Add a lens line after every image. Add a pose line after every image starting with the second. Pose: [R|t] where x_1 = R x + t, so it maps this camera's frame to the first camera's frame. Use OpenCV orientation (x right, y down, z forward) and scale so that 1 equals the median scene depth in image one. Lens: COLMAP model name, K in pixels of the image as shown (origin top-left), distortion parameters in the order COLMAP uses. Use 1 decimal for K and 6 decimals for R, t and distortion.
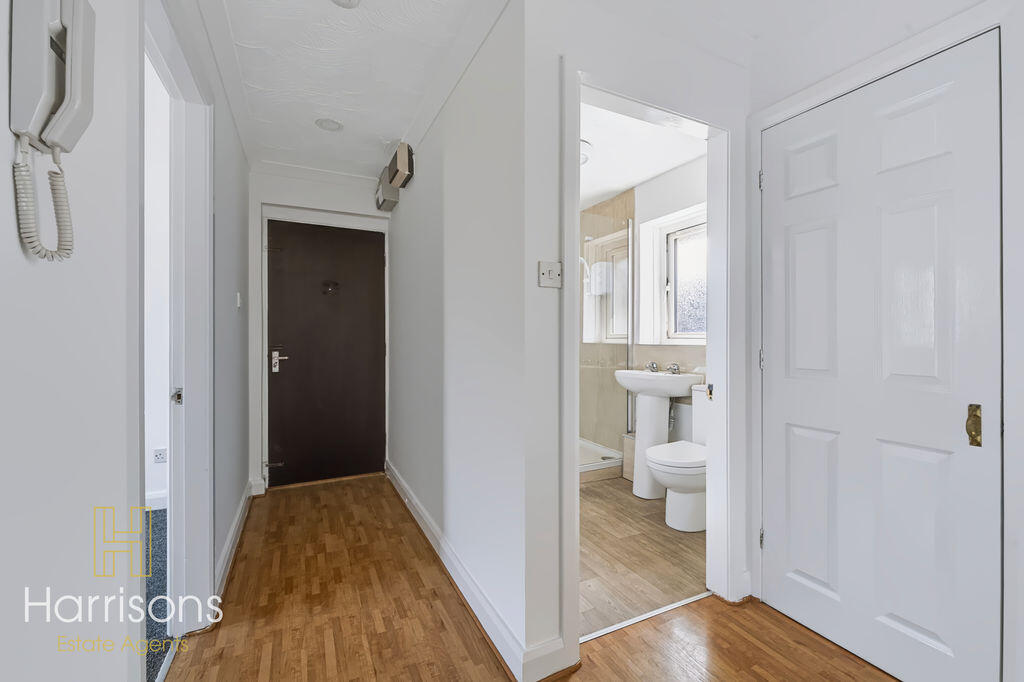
lens RADIAL K [[430.3, 0, 515.1], [0, 430.3, 344.4], [0, 0, 1]] dist [0.000051, 0.000005]
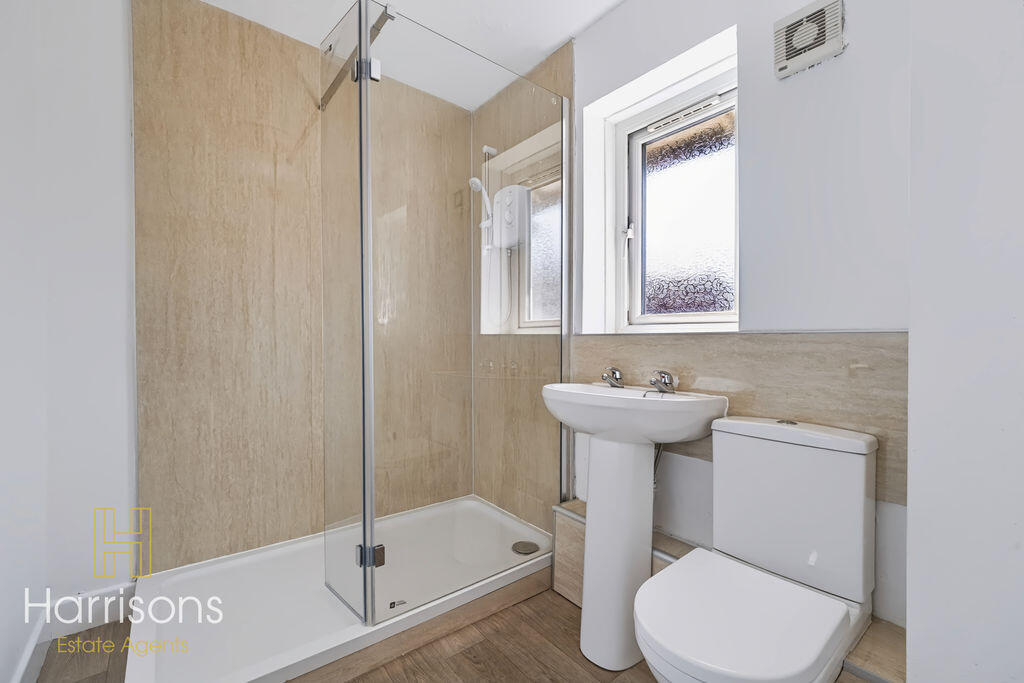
lens RADIAL K [[430.3, 0, 515.1], [0, 430.3, 344.9], [0, 0, 1]] dist [0.000051, 0.000005]
pose [[0.976131, 0.000287, 0.217181, 0.089408], [0.000547, 0.999993, -0.003780, 0.014728], [-0.217180, 0.003809, 0.976124, 0.487522]]
